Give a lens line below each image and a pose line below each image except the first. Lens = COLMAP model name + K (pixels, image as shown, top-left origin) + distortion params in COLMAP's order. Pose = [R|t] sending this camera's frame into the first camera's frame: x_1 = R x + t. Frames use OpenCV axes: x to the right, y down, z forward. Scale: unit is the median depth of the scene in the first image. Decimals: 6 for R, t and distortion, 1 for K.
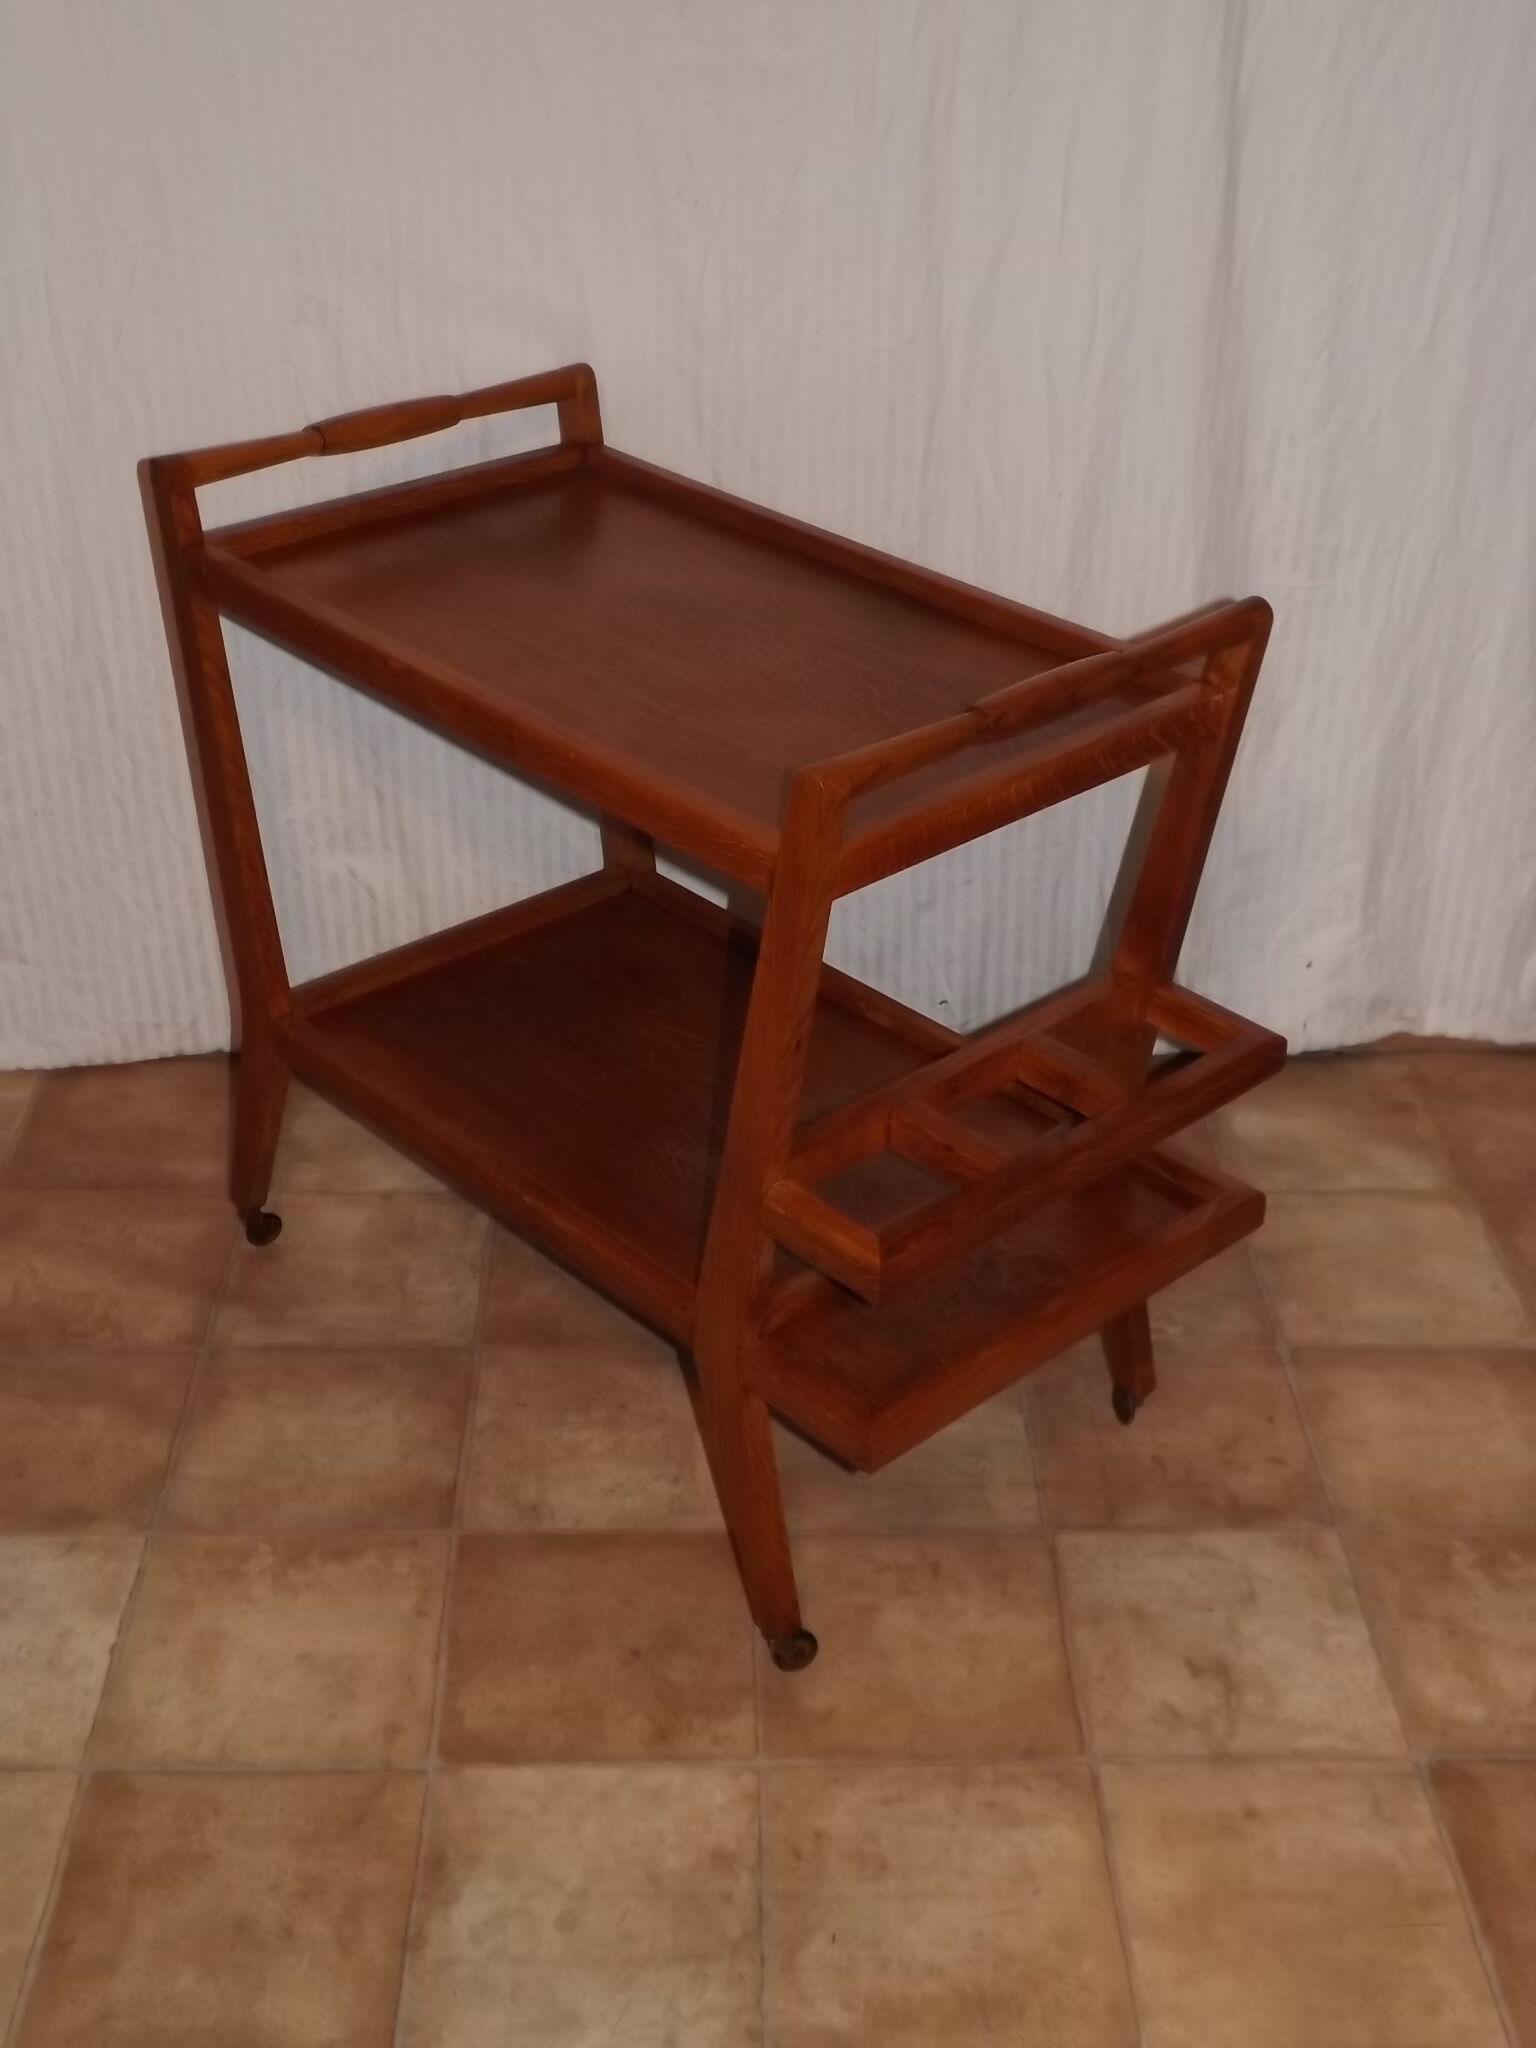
lens RADIAL K [[2398.9, 0, 760.9], [0, 2398.9, 964.6], [0, 0, 1]] dist [0.060232, 0.000000]
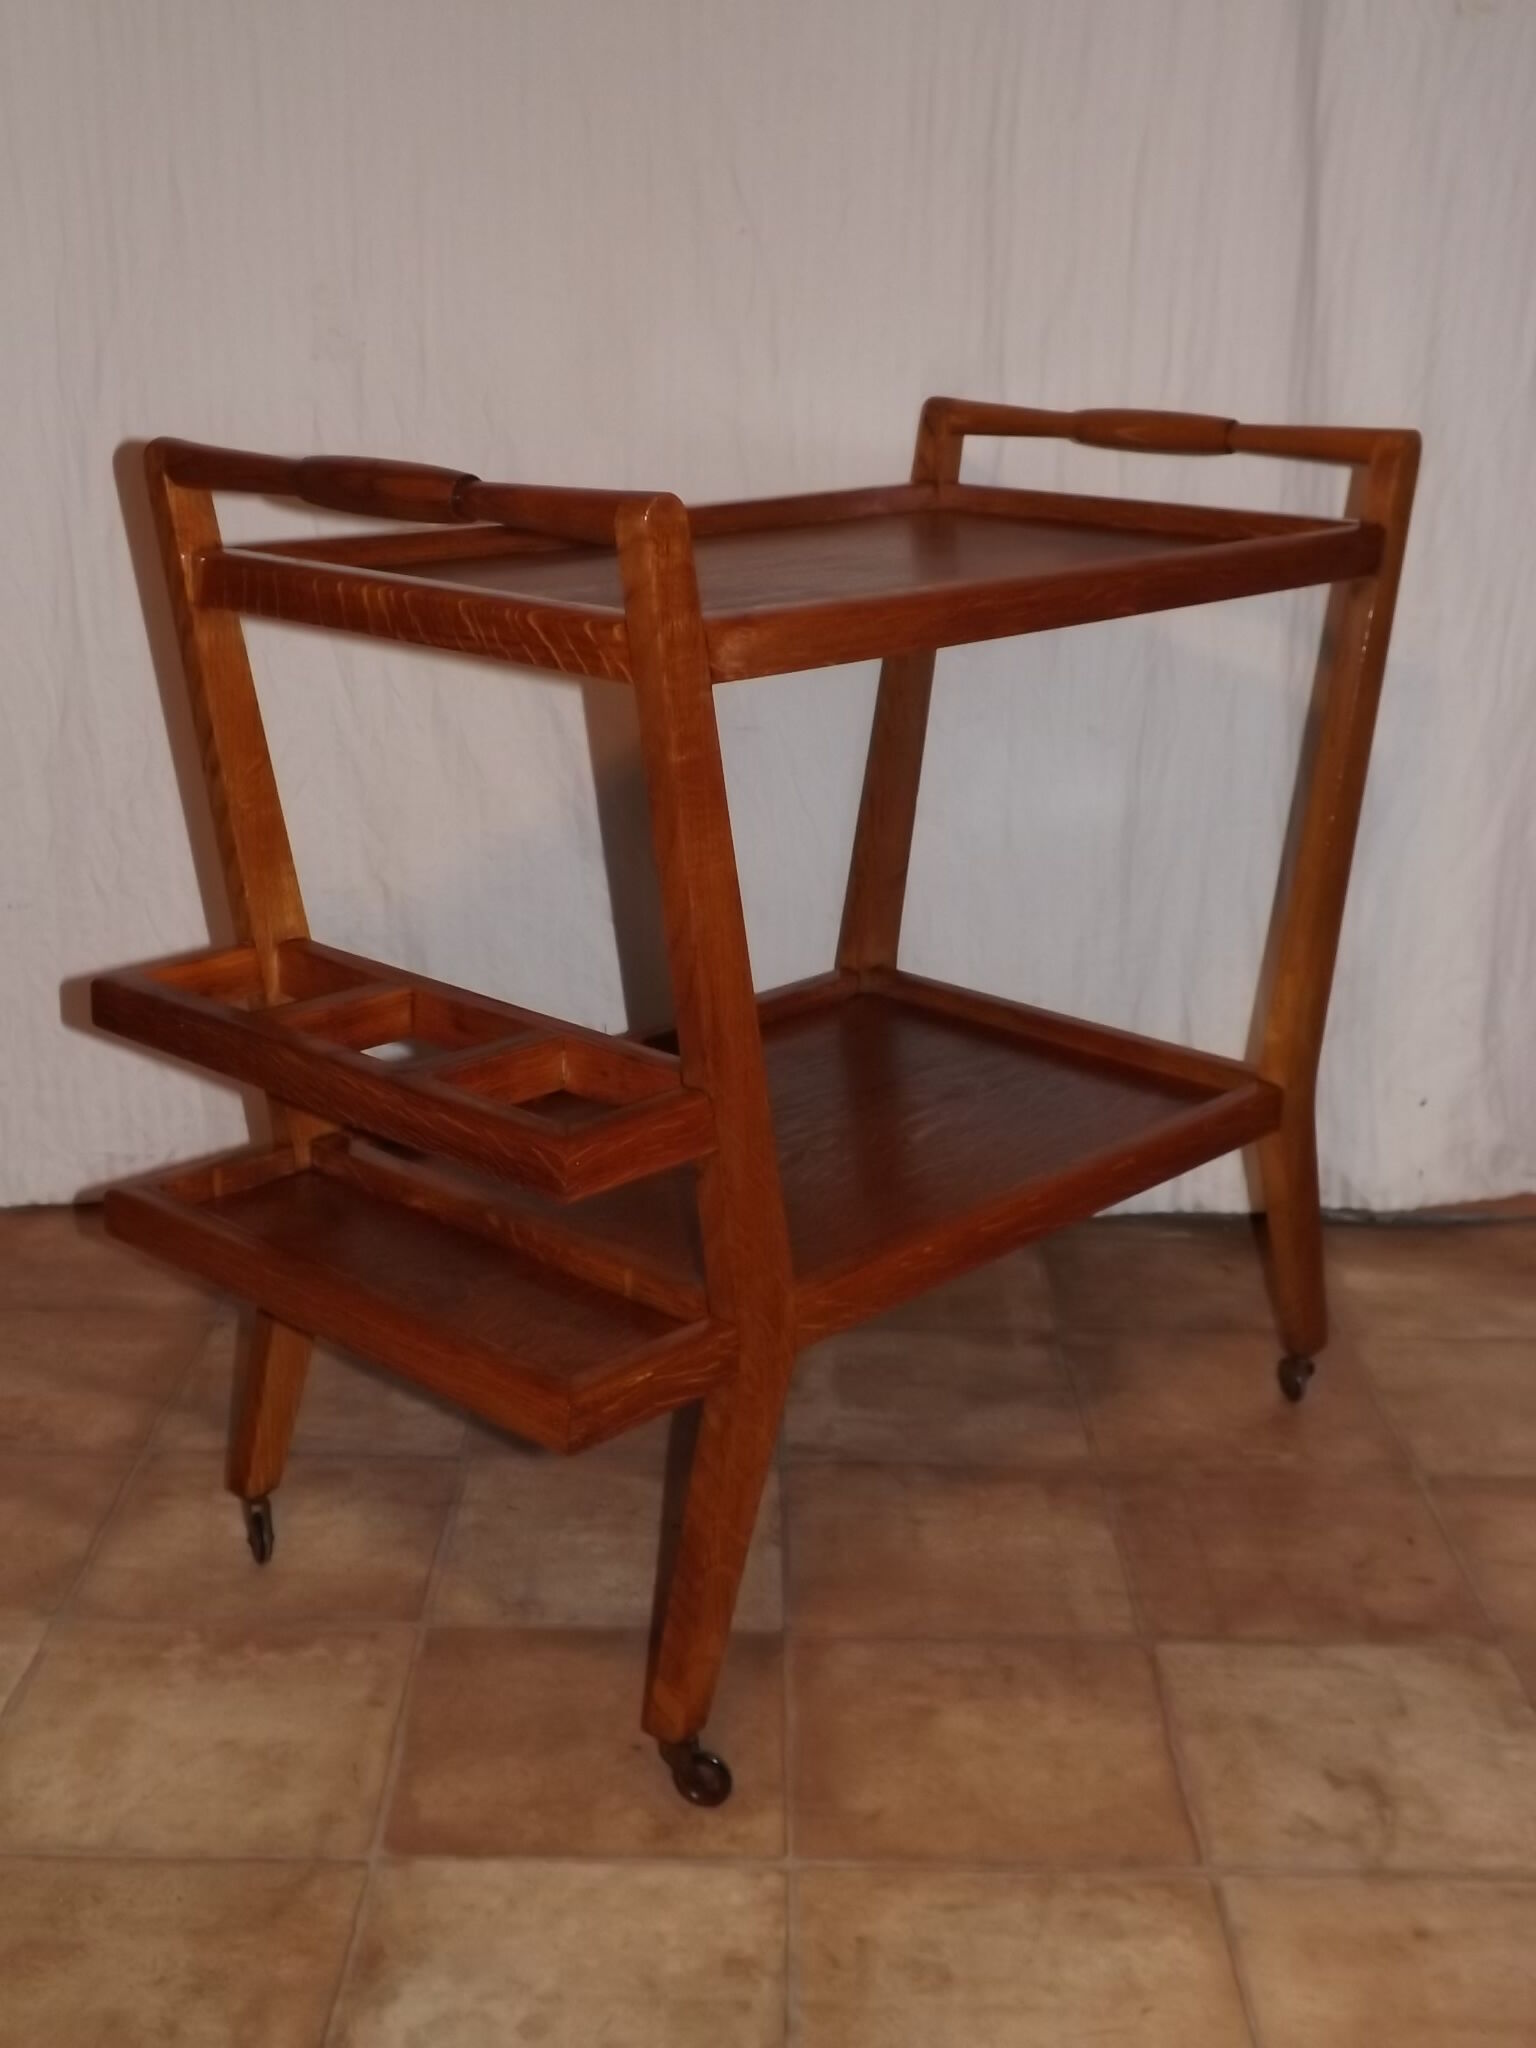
lens RADIAL K [[2398.9, 0, 749.4], [0, 2398.9, 1014.6], [0, 0, 1]] dist [0.060232, 0.000000]
pose [[0.999567, 0.009543, -0.027848, 0.005609], [-0.015092, 0.978348, -0.206416, 0.200816], [0.025275, 0.206747, 0.978068, 0.153640]]
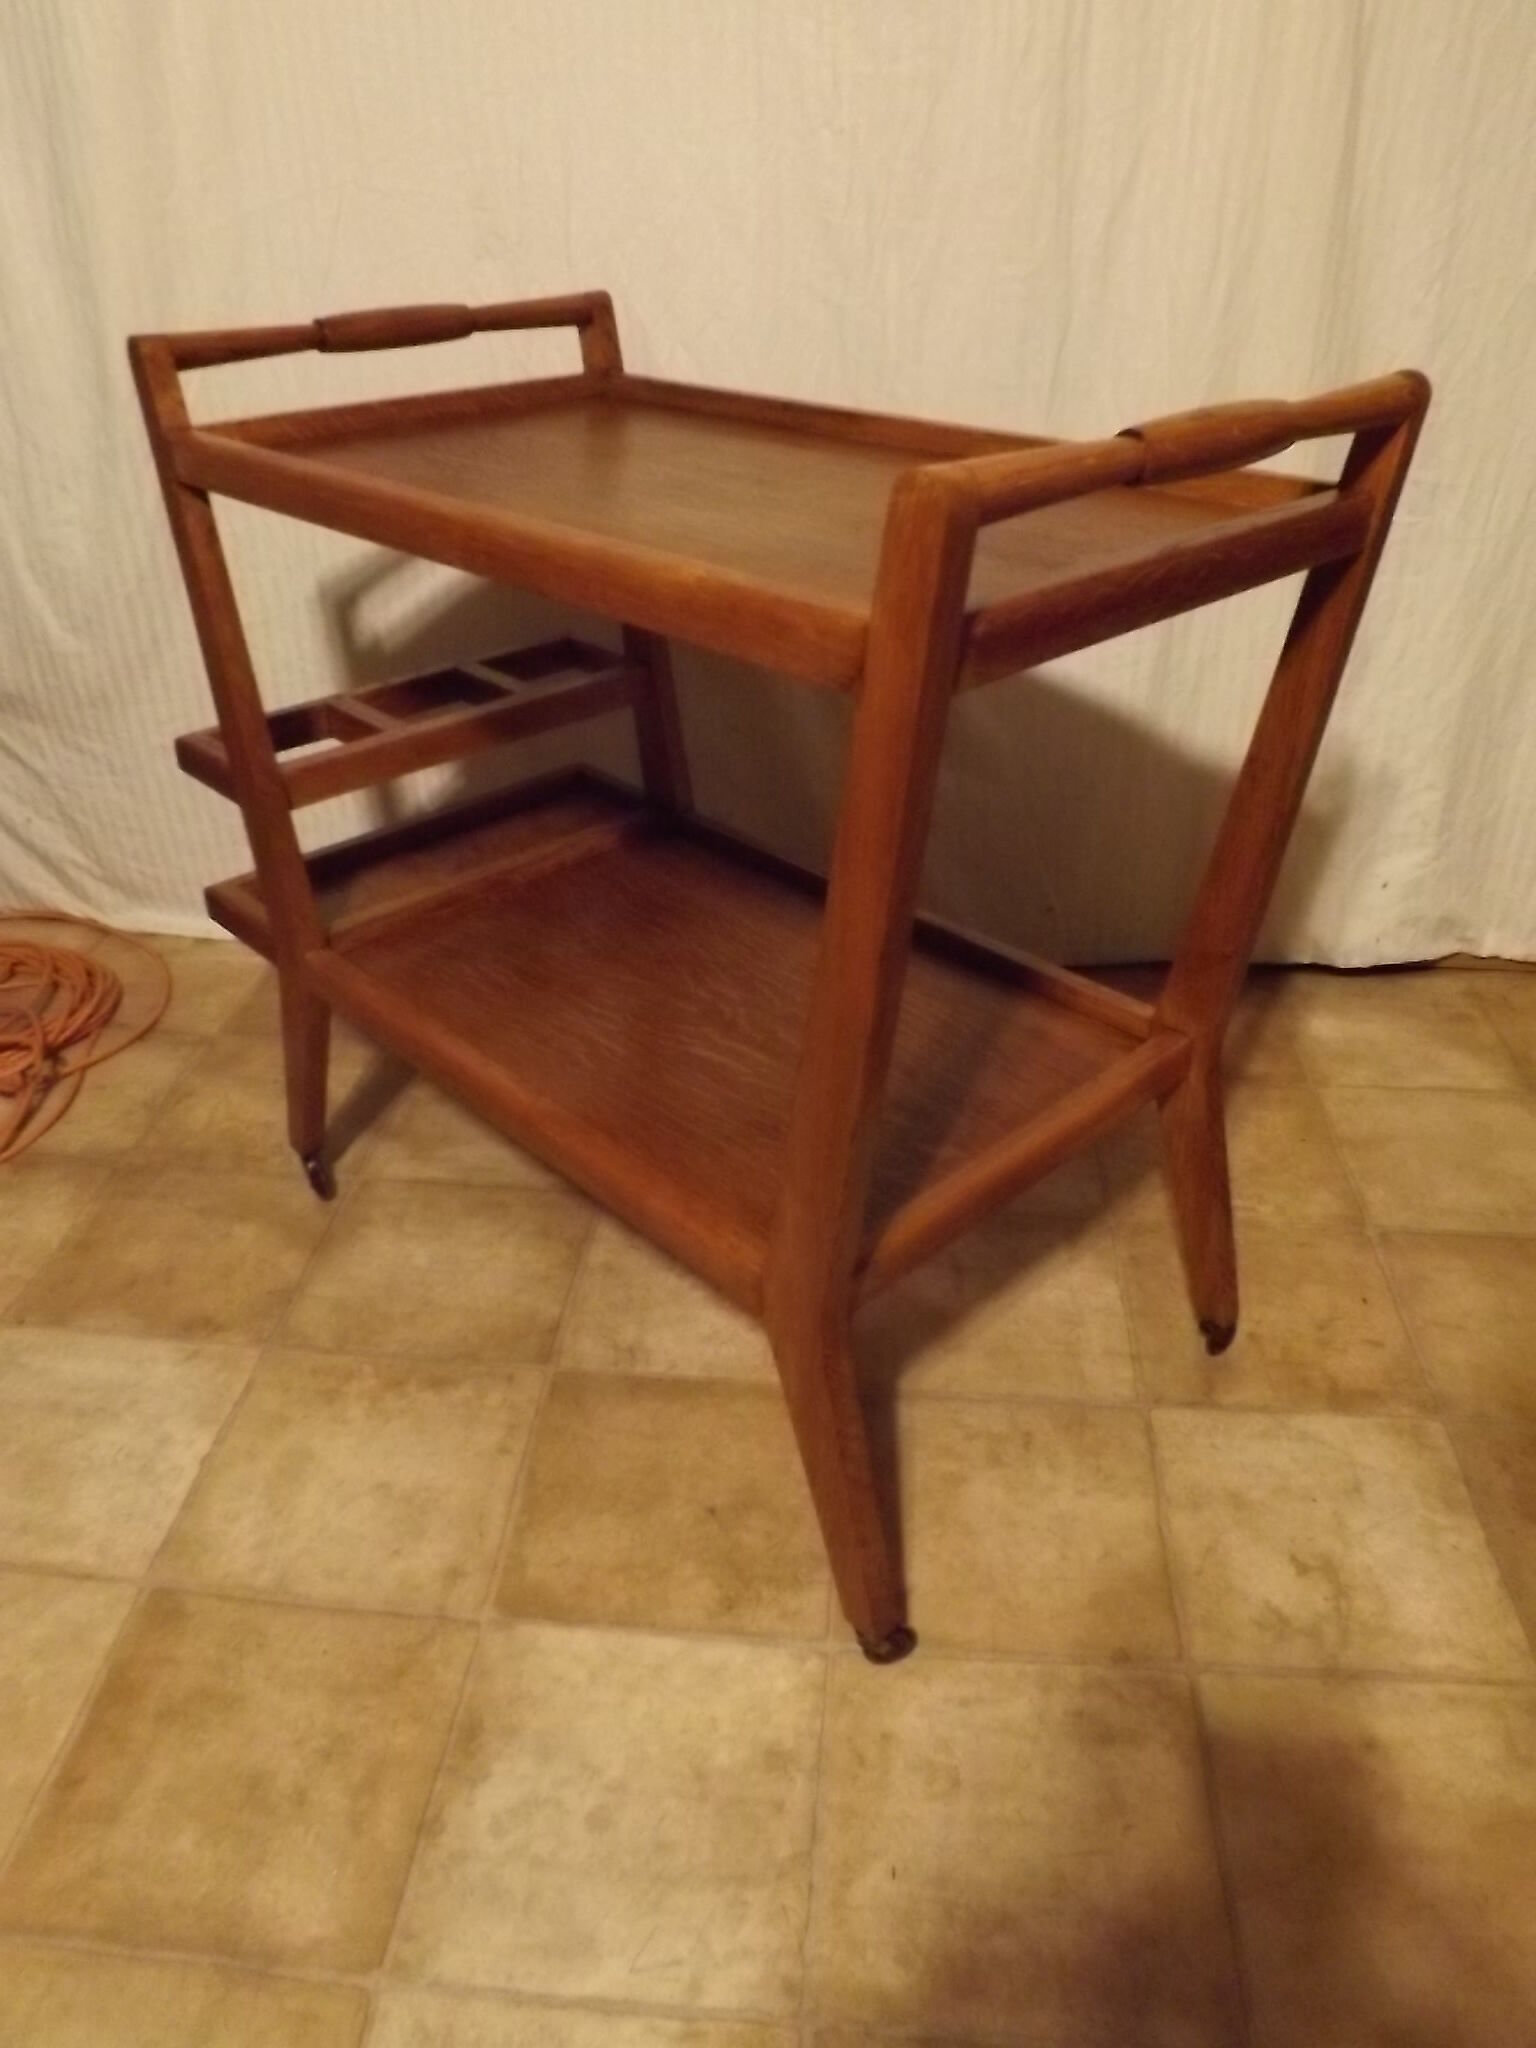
lens RADIAL K [[1460.2, 0, 762.6], [0, 1460.2, 987.7], [0, 0, 1]] dist [-0.061238, 0.009933]
pose [[0.993589, 0.038375, -0.106343, 0.021356], [-0.037314, 0.999232, 0.011955, 0.064370], [0.106720, -0.007911, 0.994258, 0.402785]]
